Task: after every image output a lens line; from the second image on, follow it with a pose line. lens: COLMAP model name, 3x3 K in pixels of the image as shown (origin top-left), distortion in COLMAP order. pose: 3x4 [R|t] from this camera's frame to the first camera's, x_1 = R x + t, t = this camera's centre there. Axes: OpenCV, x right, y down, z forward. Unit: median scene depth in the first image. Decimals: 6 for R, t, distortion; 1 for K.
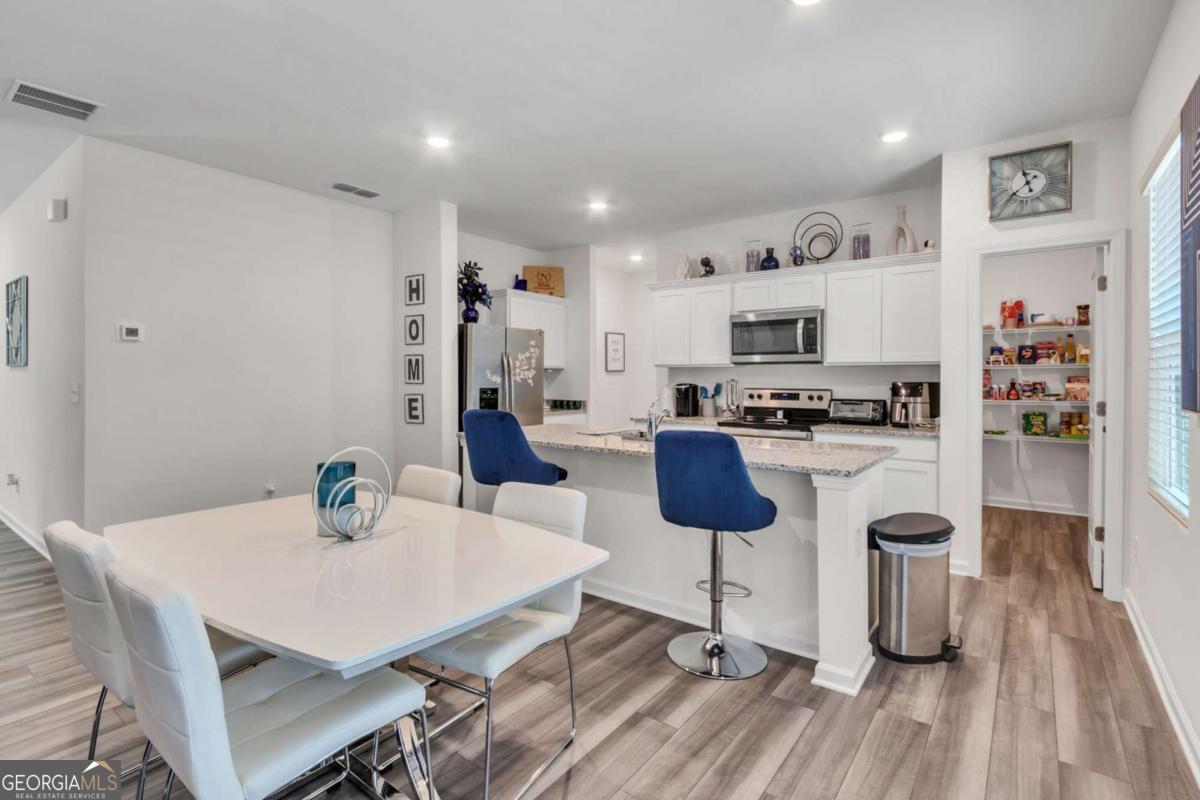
lens RADIAL K [[574.8, 0, 599.2], [0, 574.8, 387.3], [0, 0, 1]] dist [0.012271, 0.000060]
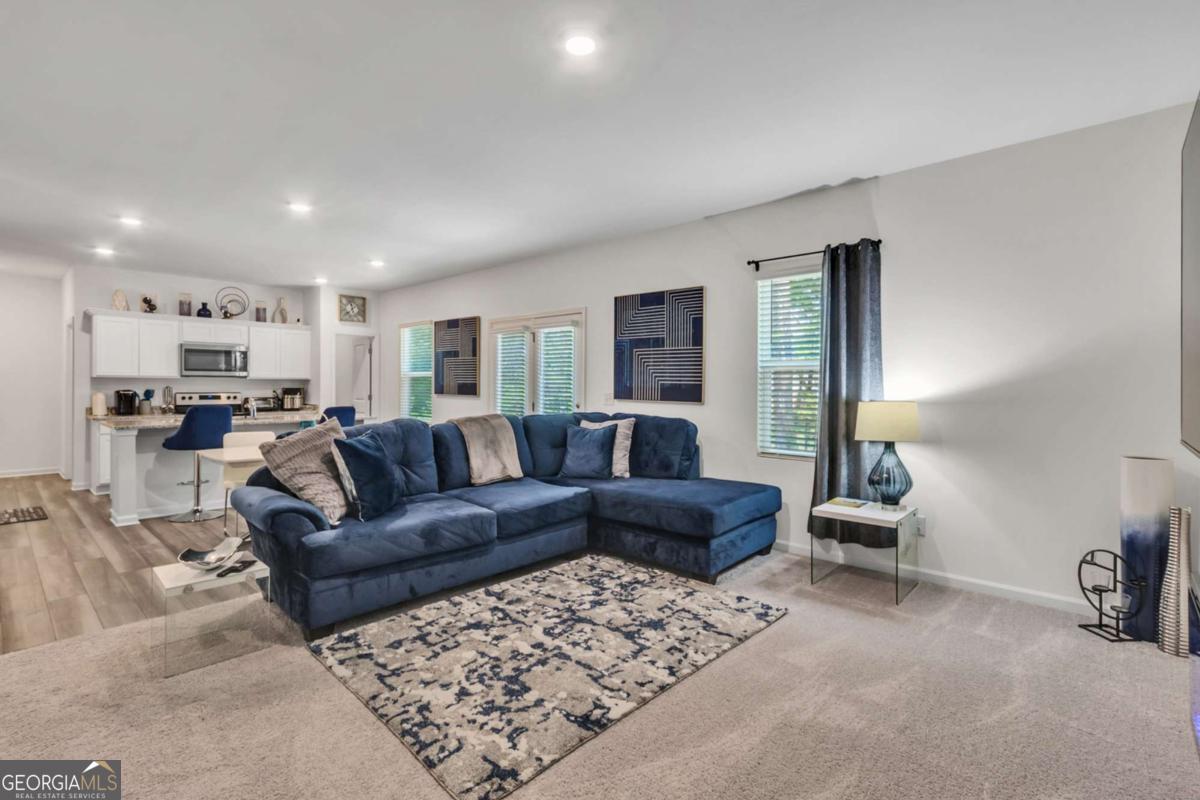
lens RADIAL K [[574.8, 0, 602.0], [0, 574.8, 387.7], [0, 0, 1]] dist [0.012271, 0.000060]
pose [[0.103026, -0.003029, 0.994674, -1.200463], [0.010420, 0.999944, 0.001966, -0.002873], [-0.994624, 0.010162, 0.103051, -0.244193]]
